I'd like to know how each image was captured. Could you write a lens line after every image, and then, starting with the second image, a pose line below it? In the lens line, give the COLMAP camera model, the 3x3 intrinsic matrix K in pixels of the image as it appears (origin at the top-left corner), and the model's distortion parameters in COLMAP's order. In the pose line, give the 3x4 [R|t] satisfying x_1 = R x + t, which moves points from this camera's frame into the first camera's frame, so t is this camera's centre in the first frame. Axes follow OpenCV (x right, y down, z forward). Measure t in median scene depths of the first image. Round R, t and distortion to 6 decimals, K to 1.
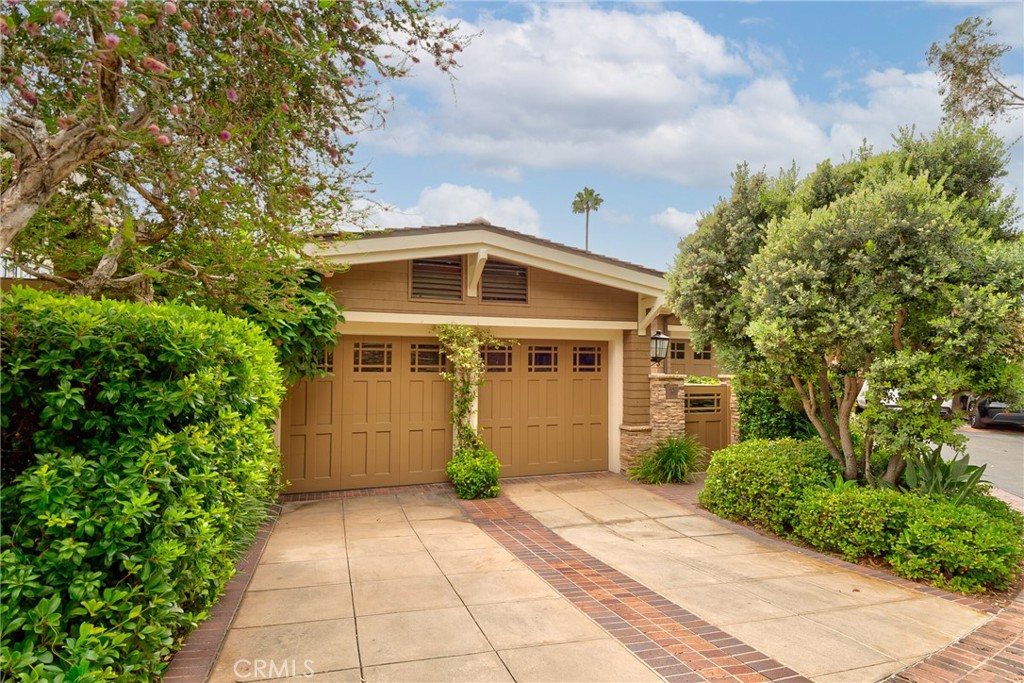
lens RADIAL K [[535.9, 0, 512.0], [0, 535.9, 341.5], [0, 0, 1]] dist [0.039106, -0.038199]
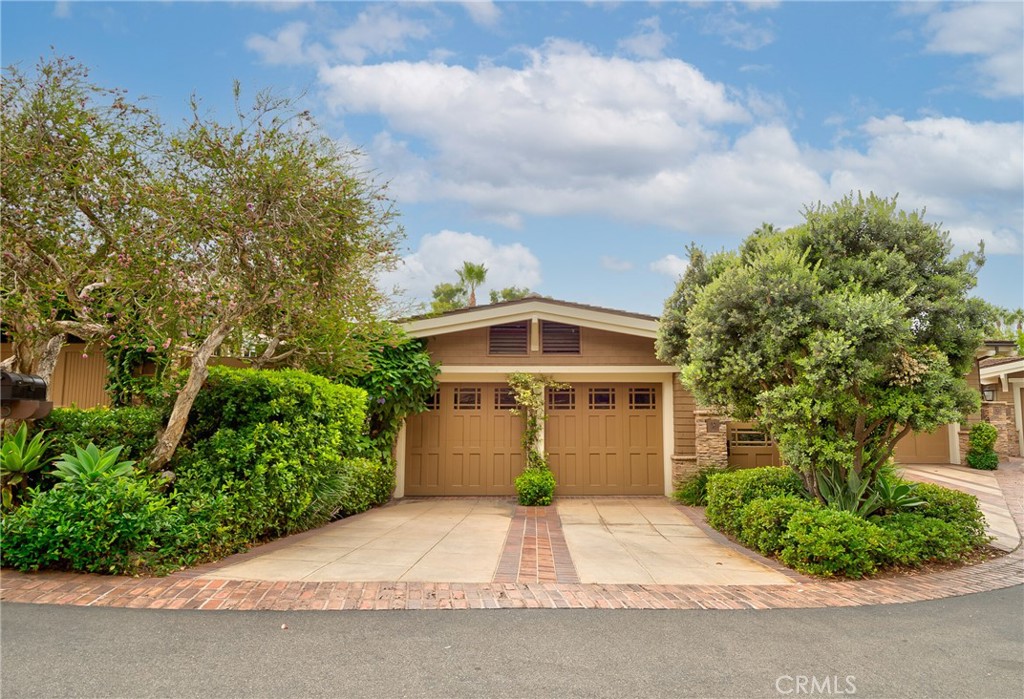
lens RADIAL K [[552.4, 0, 532.6], [0, 552.4, 346.1], [0, 0, 1]] dist [0.035750, 0.000046]
pose [[0.941029, -0.045173, -0.335296, 0.365253], [0.019352, 0.996611, -0.079955, 0.011995], [0.337771, 0.068752, 0.938714, -0.263930]]
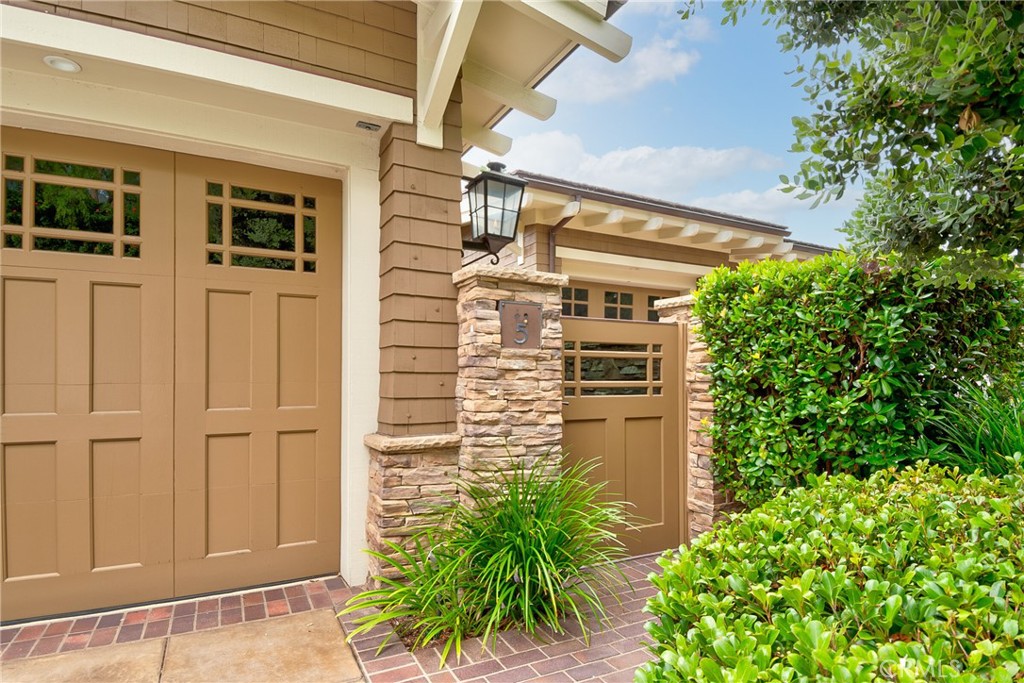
lens RADIAL K [[547.9, 0, 509.8], [0, 547.9, 374.5], [0, 0, 1]] dist [0.038739, -0.000177]
pose [[0.990313, -0.006329, 0.138710, 0.264386], [0.002200, 0.999550, 0.029900, 0.121683], [-0.138837, -0.029305, 0.989882, 0.734320]]
